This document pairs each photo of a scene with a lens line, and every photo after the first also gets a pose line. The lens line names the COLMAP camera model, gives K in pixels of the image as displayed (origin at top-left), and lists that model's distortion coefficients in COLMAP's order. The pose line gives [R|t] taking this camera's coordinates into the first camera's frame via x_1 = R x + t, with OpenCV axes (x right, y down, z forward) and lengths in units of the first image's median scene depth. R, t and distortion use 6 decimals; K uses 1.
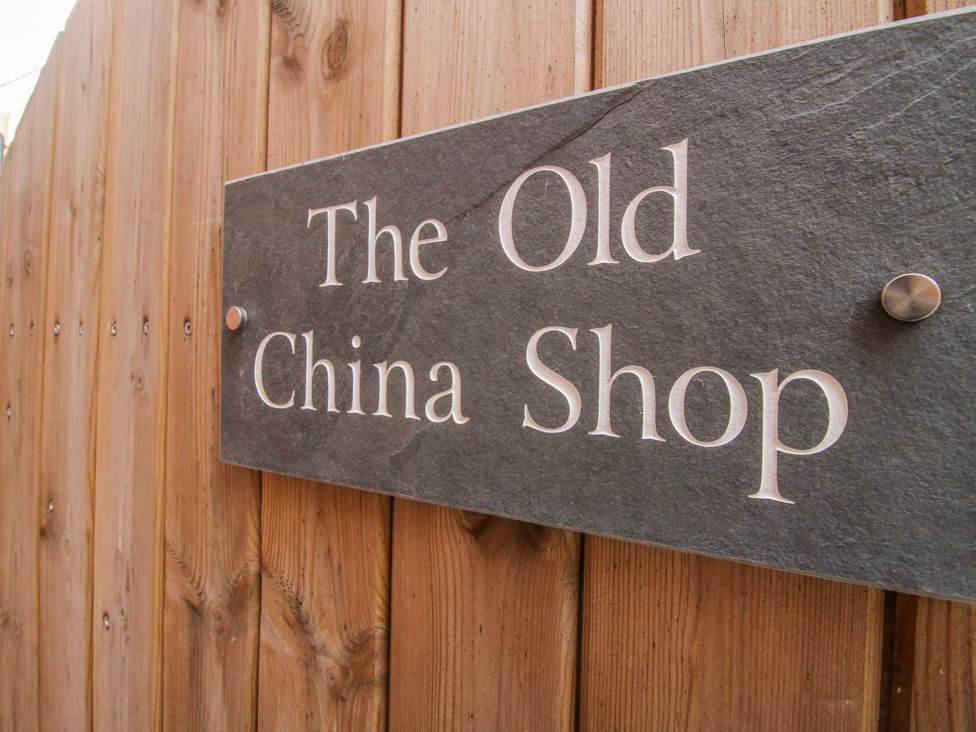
lens RADIAL K [[508.9, 0, 482.7], [0, 508.9, 357.2], [0, 0, 1]] dist [0.002544, -0.014625]
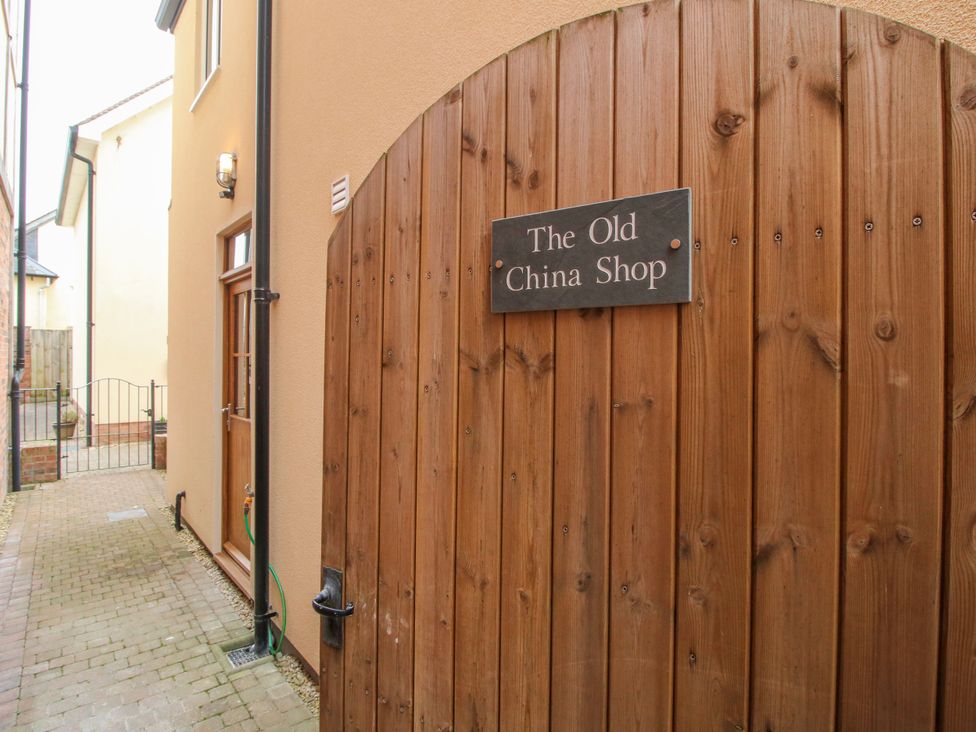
lens RADIAL K [[508.9, 0, 482.7], [0, 508.9, 357.2], [0, 0, 1]] dist [0.002544, -0.014625]
pose [[0.998164, -0.009982, -0.059742, -0.484278], [0.009074, 0.999839, -0.015459, 0.645330], [0.059887, 0.014888, 0.998094, -2.521531]]
